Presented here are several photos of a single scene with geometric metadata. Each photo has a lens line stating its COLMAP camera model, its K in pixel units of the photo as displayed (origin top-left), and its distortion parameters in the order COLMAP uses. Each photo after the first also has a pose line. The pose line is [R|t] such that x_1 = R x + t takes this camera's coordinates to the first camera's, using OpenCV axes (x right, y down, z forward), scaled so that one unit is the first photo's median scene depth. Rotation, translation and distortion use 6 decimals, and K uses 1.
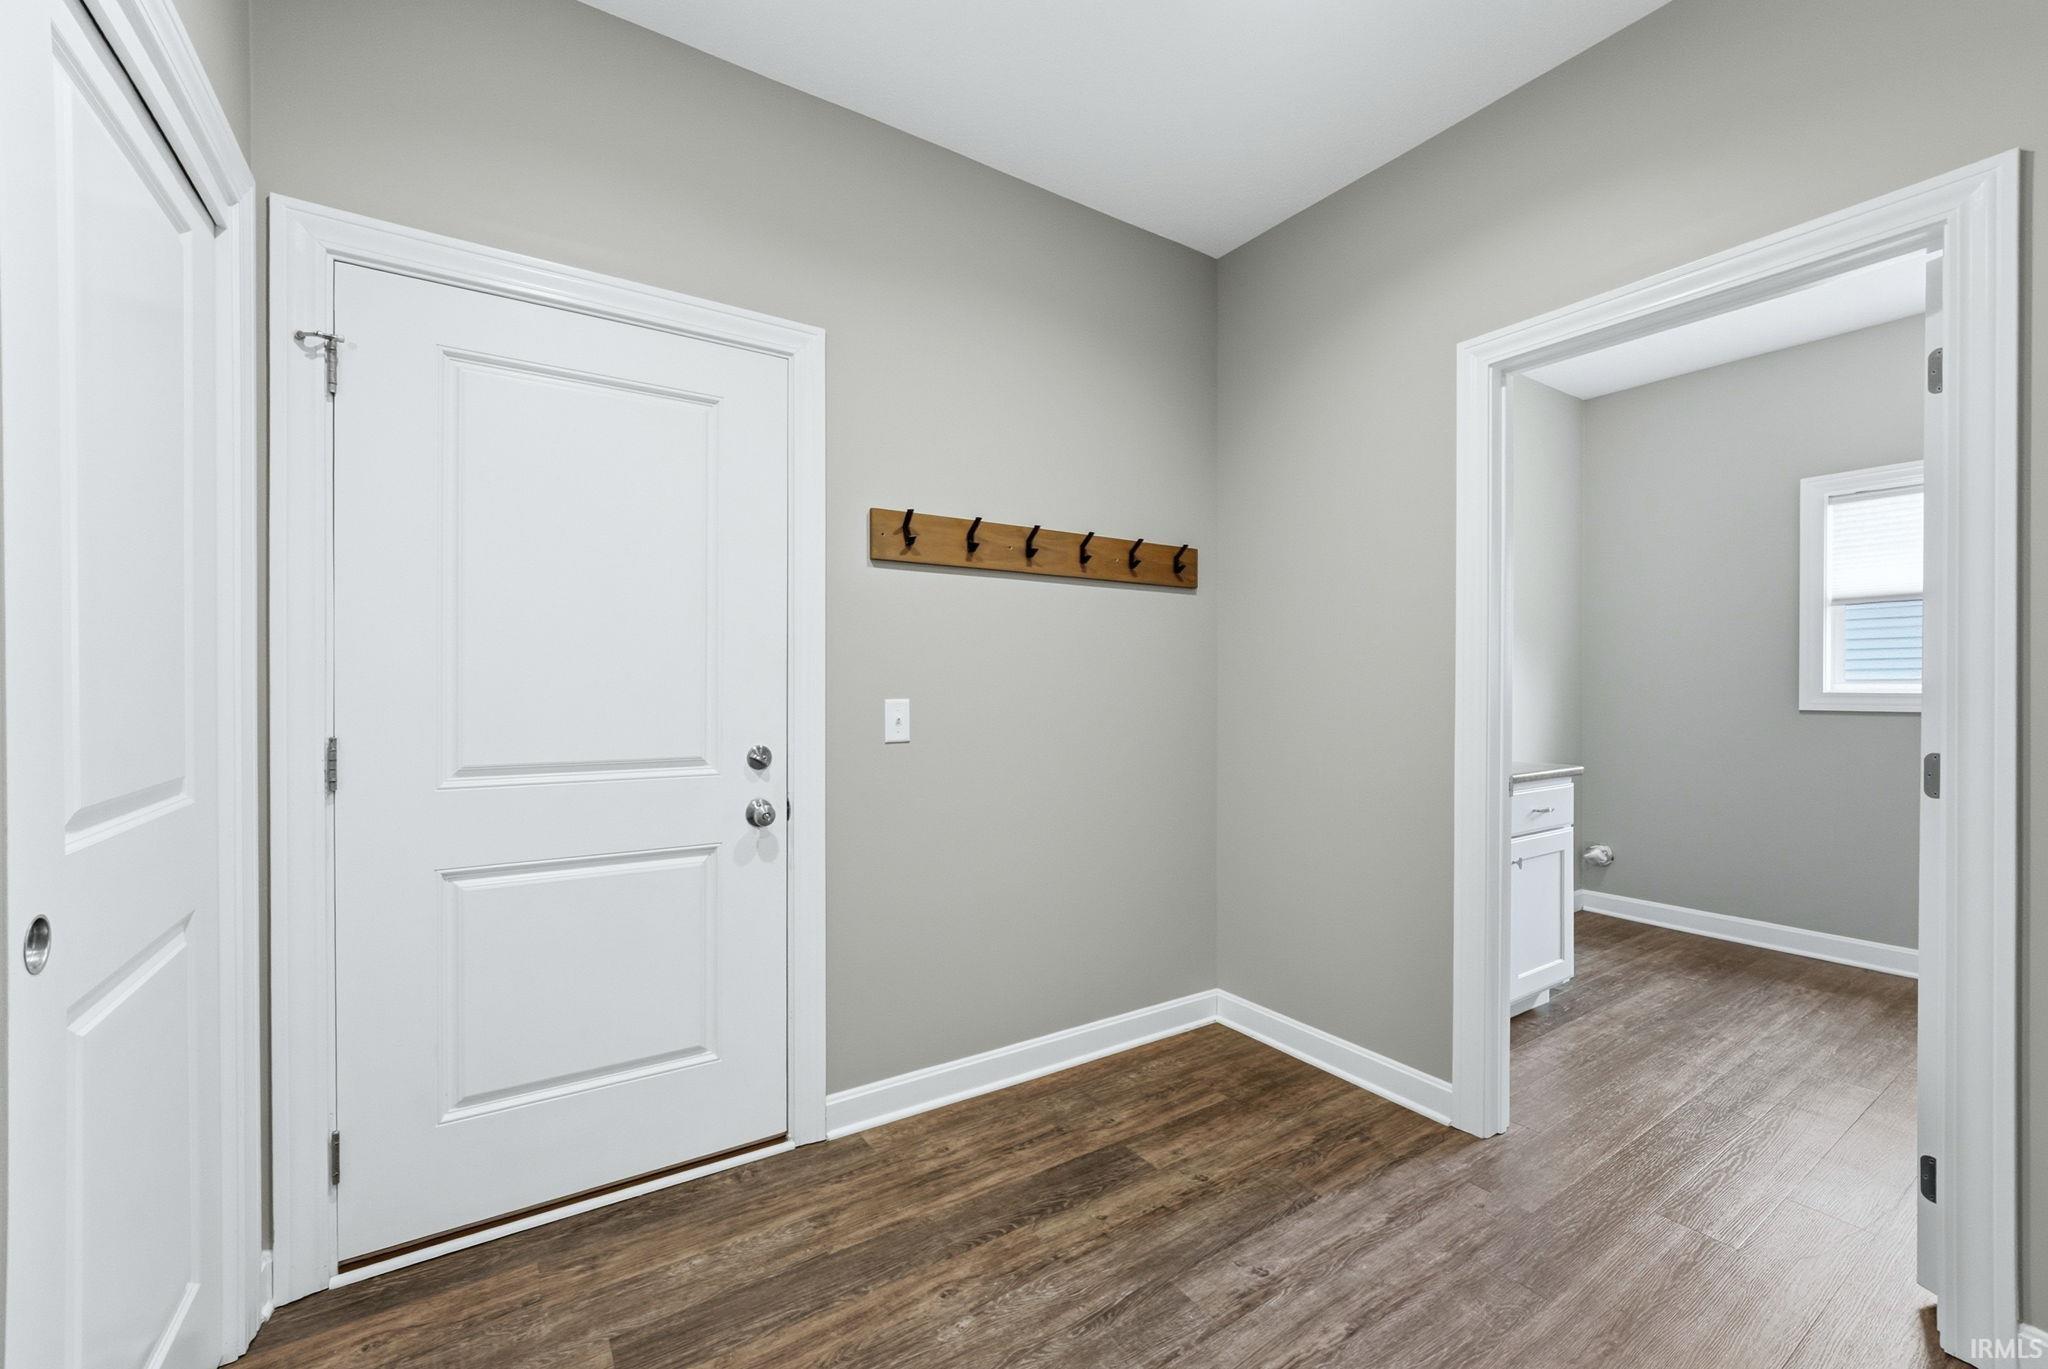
lens RADIAL K [[844.7, 0, 1029.8], [0, 844.7, 680.6], [0, 0, 1]] dist [-0.032385, 0.005601]
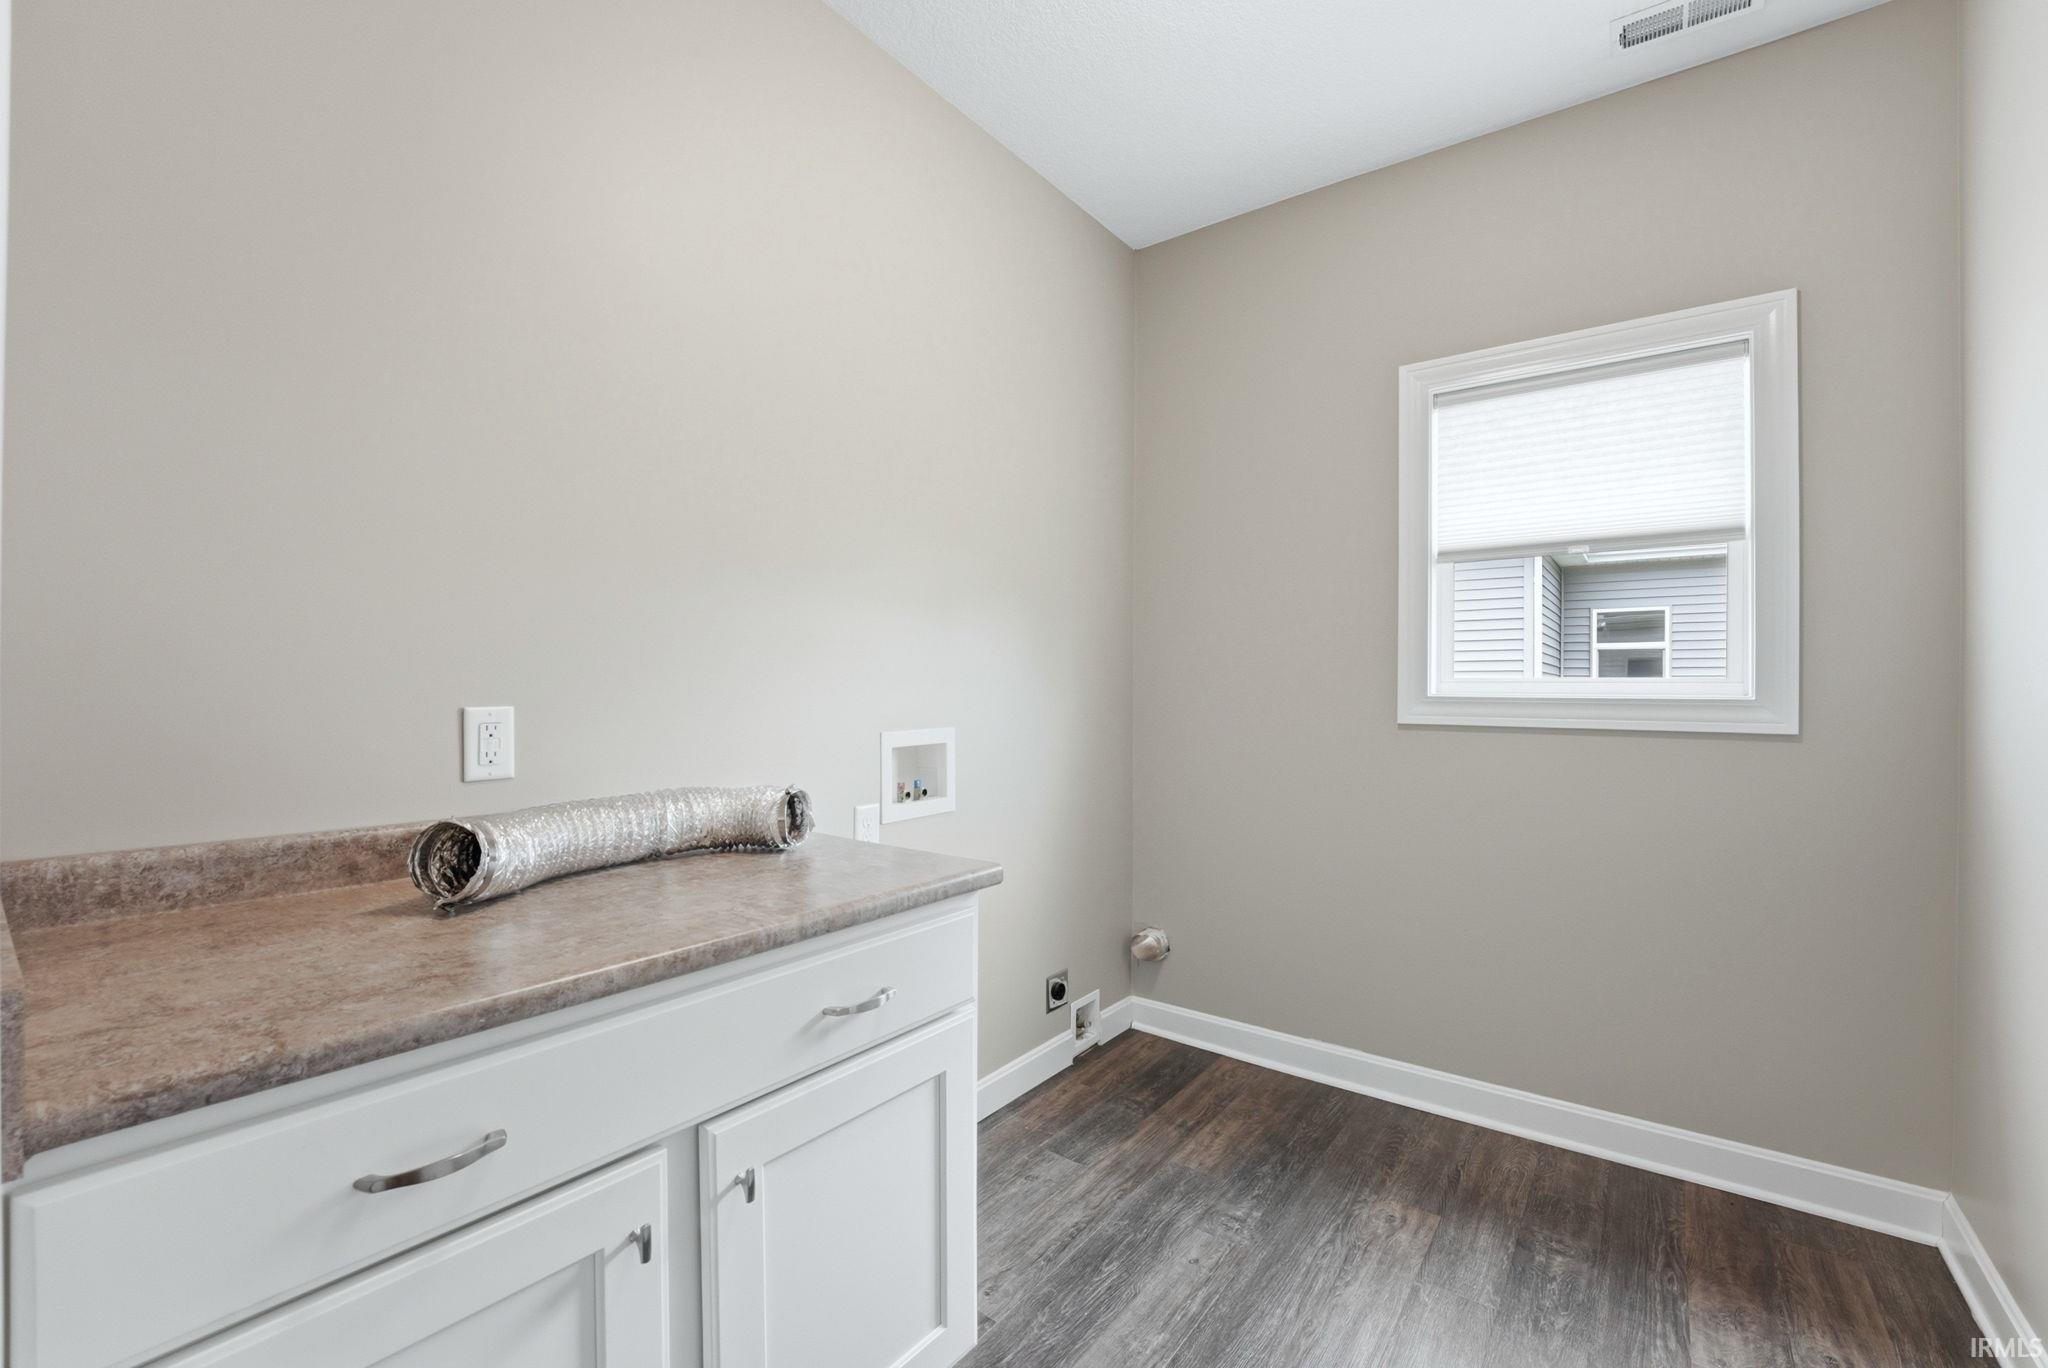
lens RADIAL K [[844.7, 0, 1029.8], [0, 844.7, 680.1], [0, 0, 1]] dist [-0.032385, 0.005601]
pose [[0.945855, -0.004264, 0.324561, 0.452732], [0.004913, 0.999987, -0.001182, 0.000274], [-0.324552, 0.002712, 0.945864, 0.478072]]
